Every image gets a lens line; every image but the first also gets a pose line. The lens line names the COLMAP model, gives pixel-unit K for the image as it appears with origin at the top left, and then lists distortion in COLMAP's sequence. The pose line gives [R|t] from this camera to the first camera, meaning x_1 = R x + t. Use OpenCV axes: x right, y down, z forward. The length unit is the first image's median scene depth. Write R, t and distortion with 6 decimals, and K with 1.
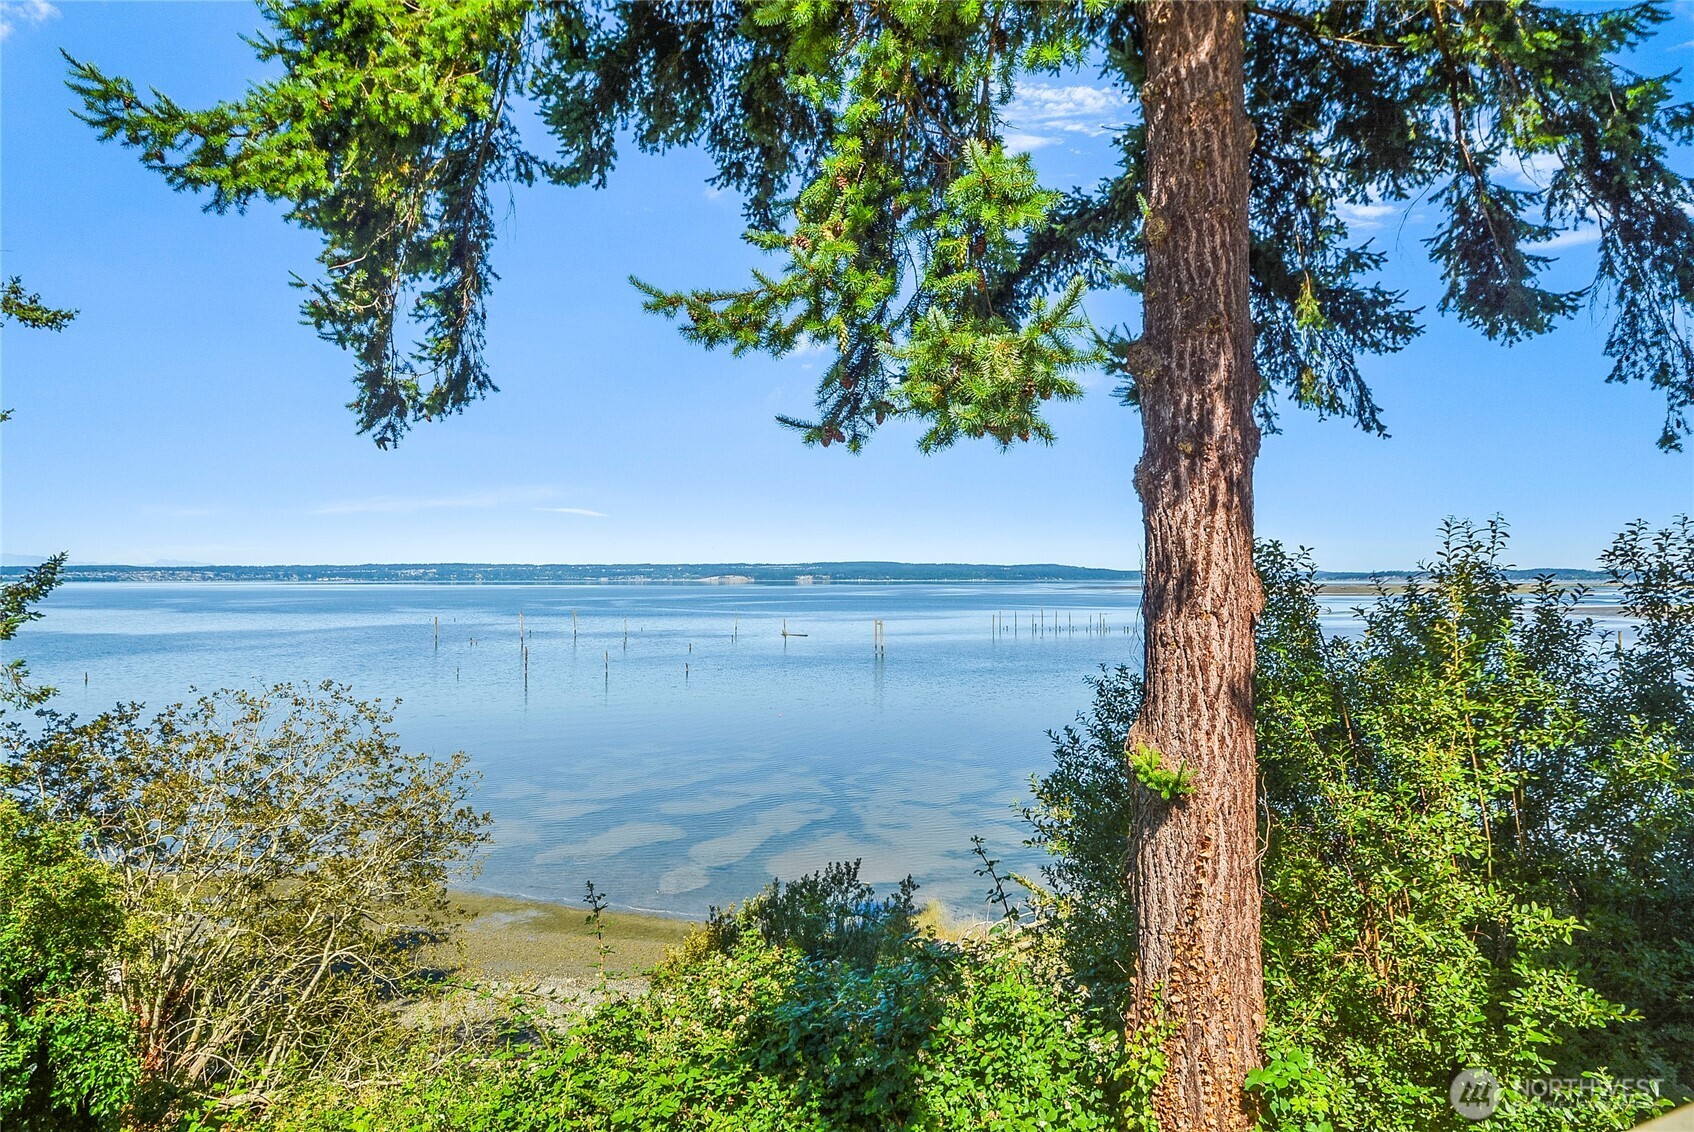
lens RADIAL K [[930.3, 0, 811.7], [0, 930.3, 559.0], [0, 0, 1]] dist [-0.004957, -0.001921]
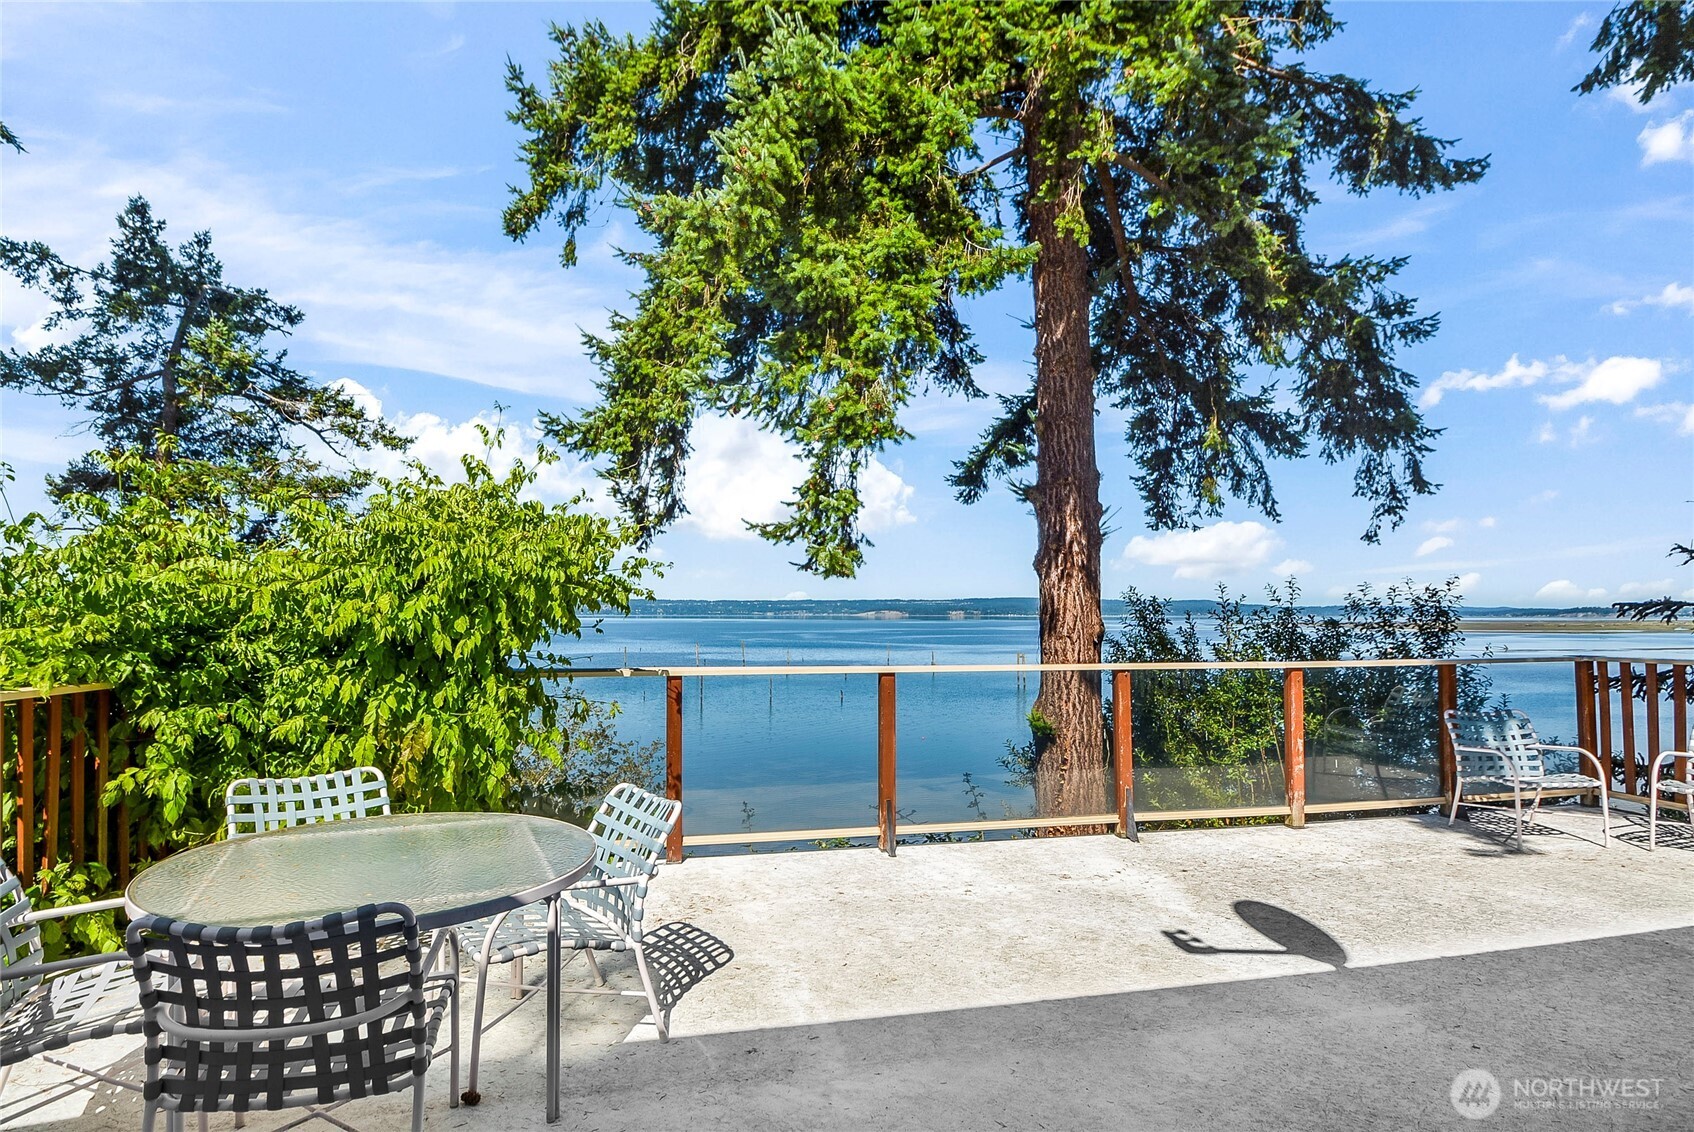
lens RADIAL K [[890.3, 0, 845.3], [0, 890.3, 584.8], [0, 0, 1]] dist [0.002682, -0.010279]
pose [[0.990618, -0.001637, -0.136651, 0.129096], [0.000117, 0.999938, -0.011125, -0.013266], [0.136661, 0.011005, 0.990557, -0.440831]]
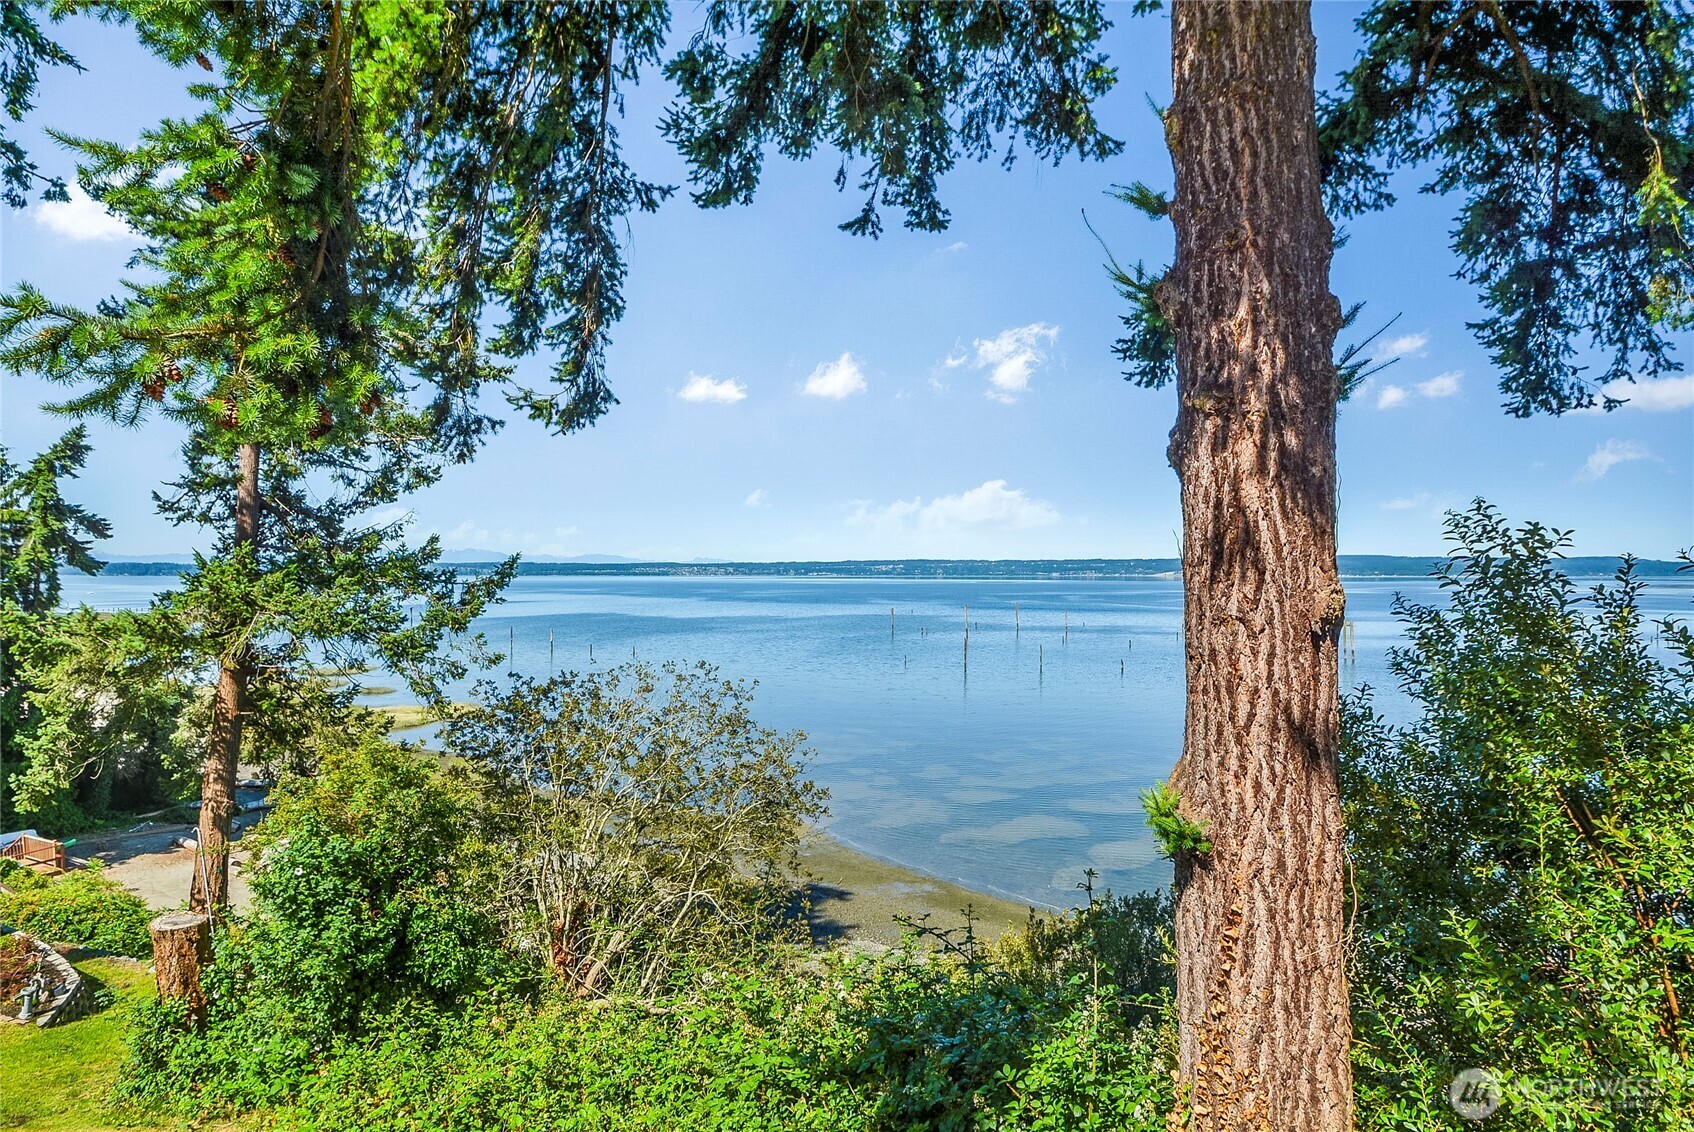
lens RADIAL K [[906.9, 0, 841.7], [0, 906.9, 558.2], [0, 0, 1]] dist [-0.002003, -0.015116]
pose [[0.893123, -0.006593, -0.449764, 0.259140], [0.008441, 0.999962, 0.002104, 0.002234], [0.449733, -0.005676, 0.893145, 0.103627]]
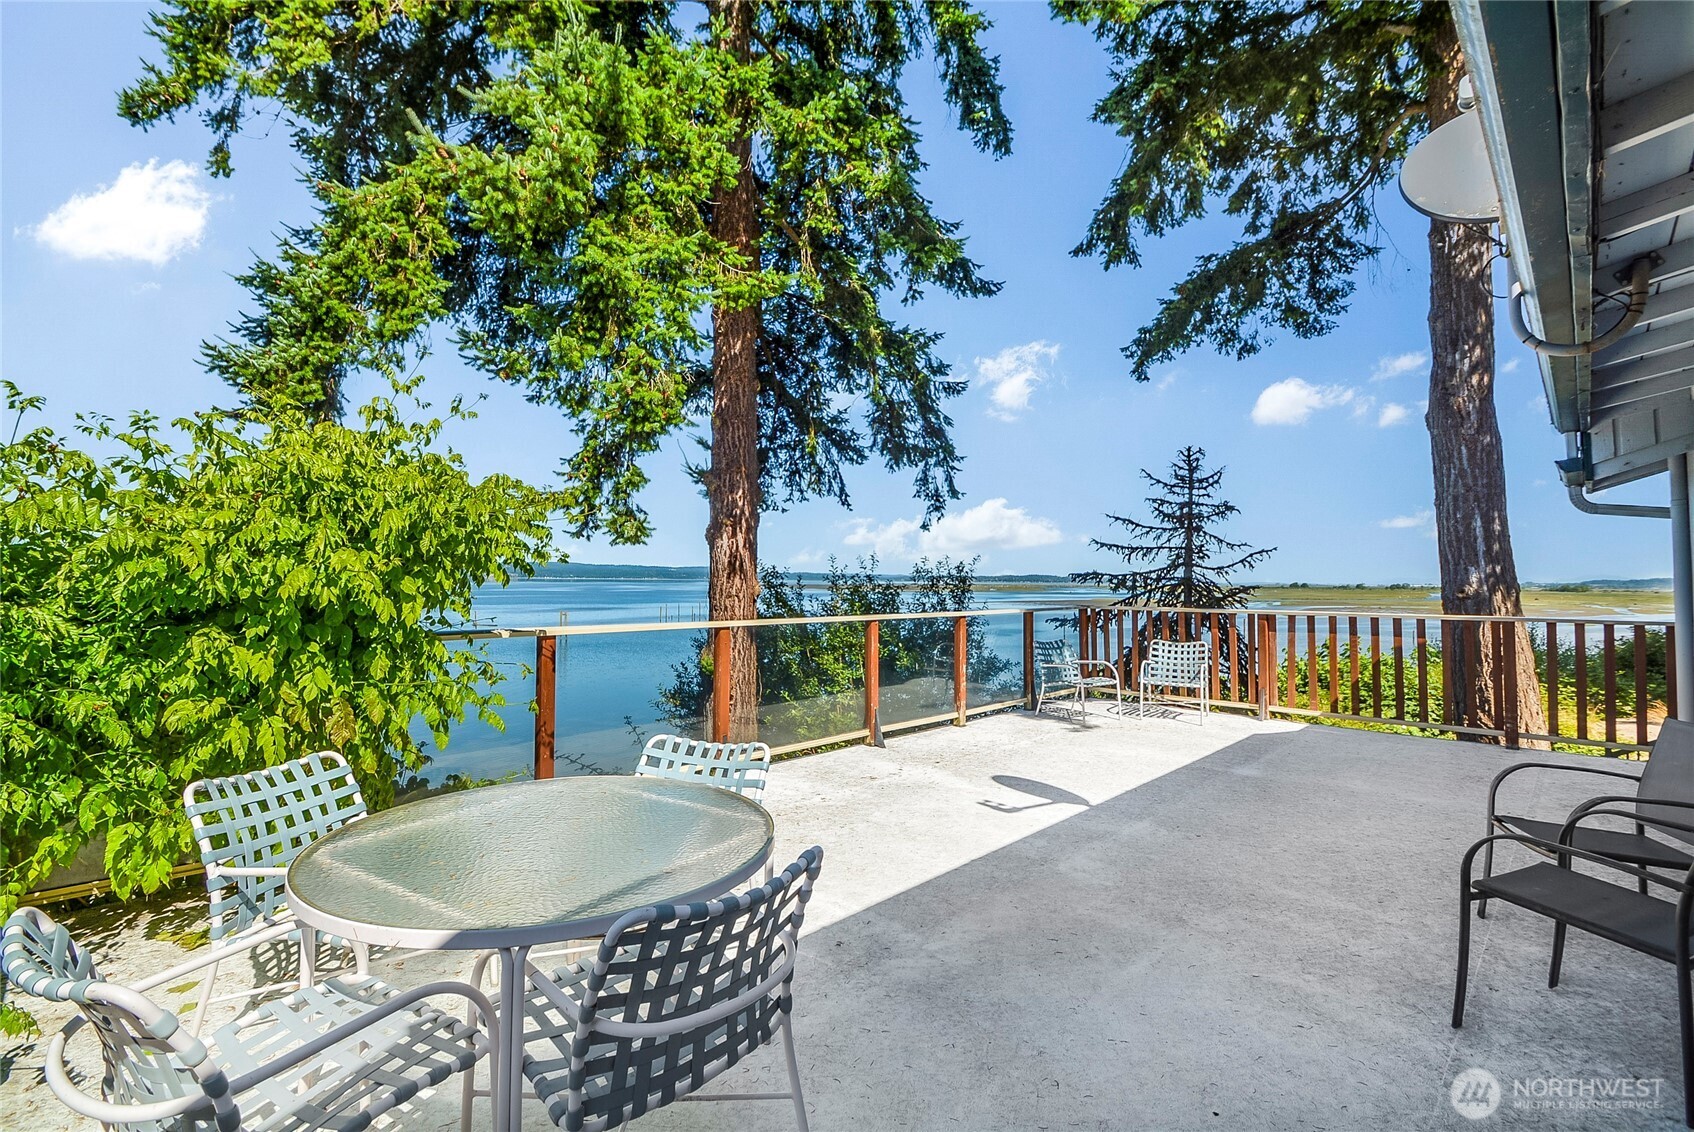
lens RADIAL K [[749.3, 0, 847.0], [0, 749.3, 566.0], [0, 0, 1]] dist [-0.004428, -0.000686]
pose [[0.909424, 0.016454, 0.415545, -0.045351], [-0.019181, 0.999813, 0.002390, -0.012802], [-0.415428, -0.010144, 0.909569, -0.423284]]
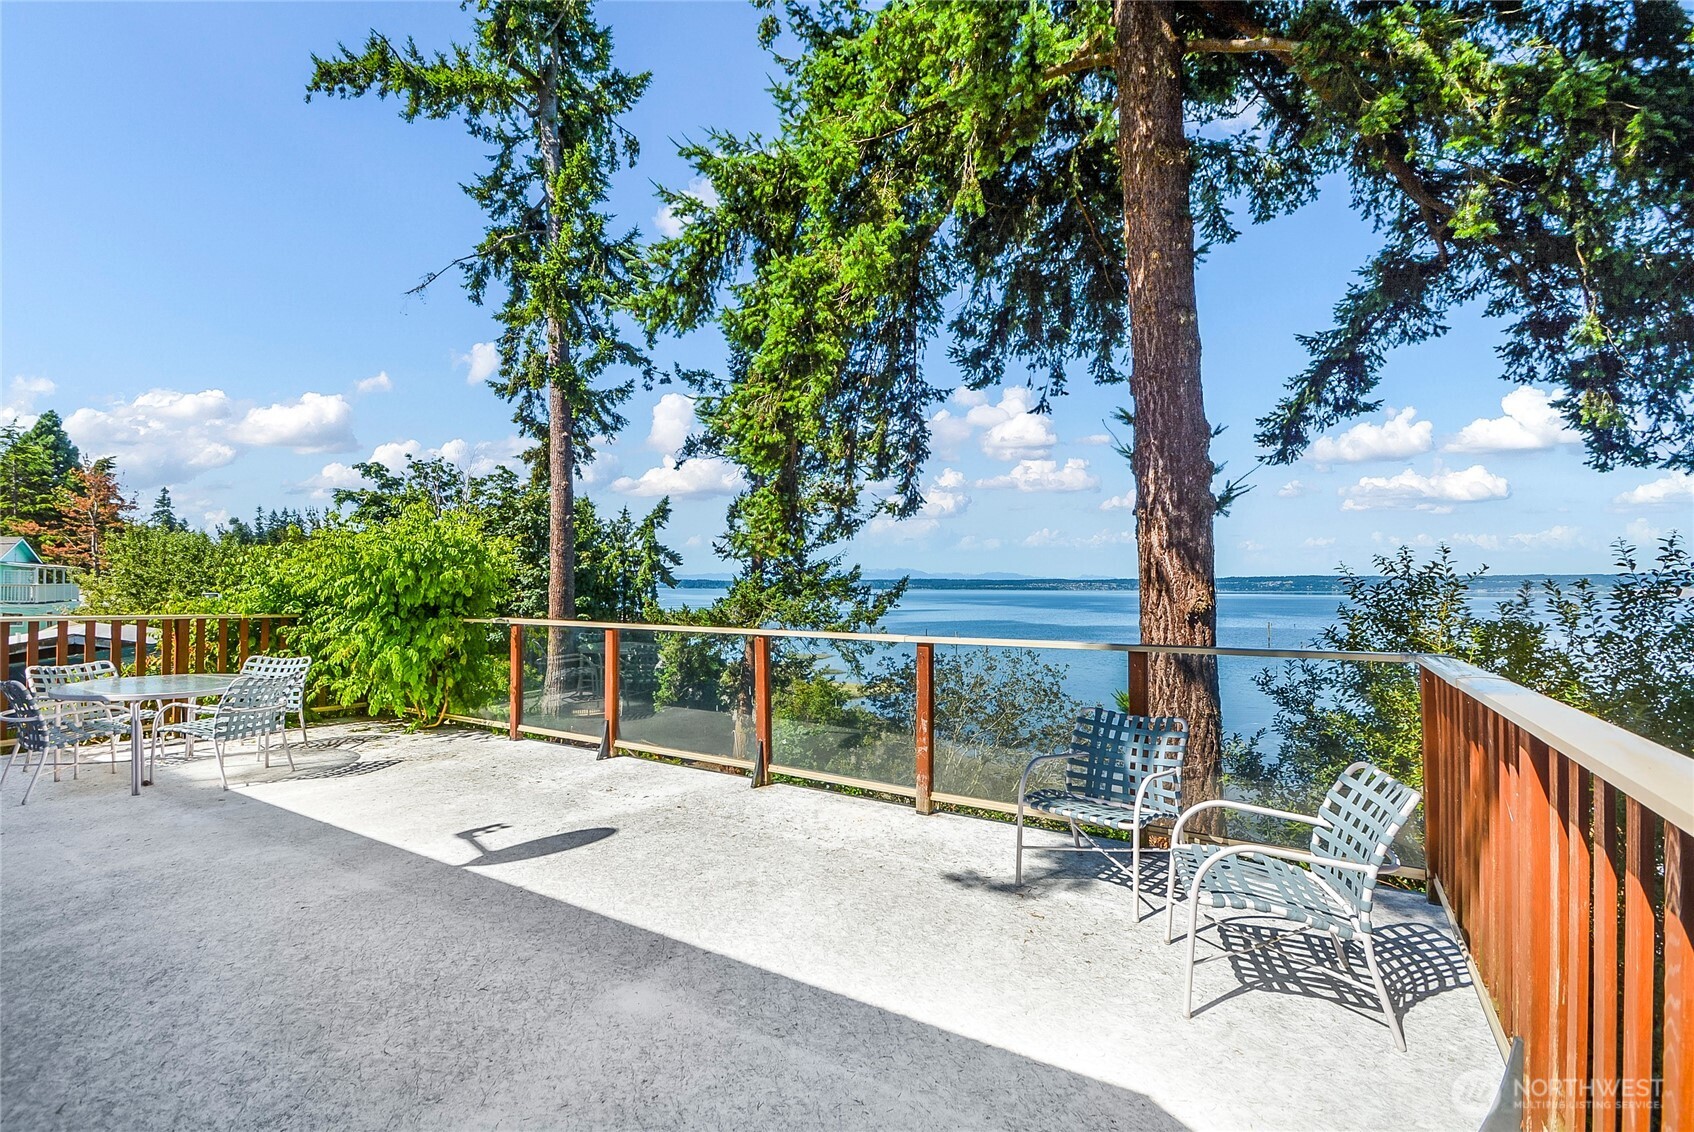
lens RADIAL K [[770.4, 0, 844.5], [0, 770.4, 580.7], [0, 0, 1]] dist [0.016949, 0.000028]
pose [[0.600229, -0.003302, -0.799821, 0.665887], [0.011752, 0.999920, 0.004692, -0.006835], [0.799742, -0.012215, 0.600220, -0.157437]]
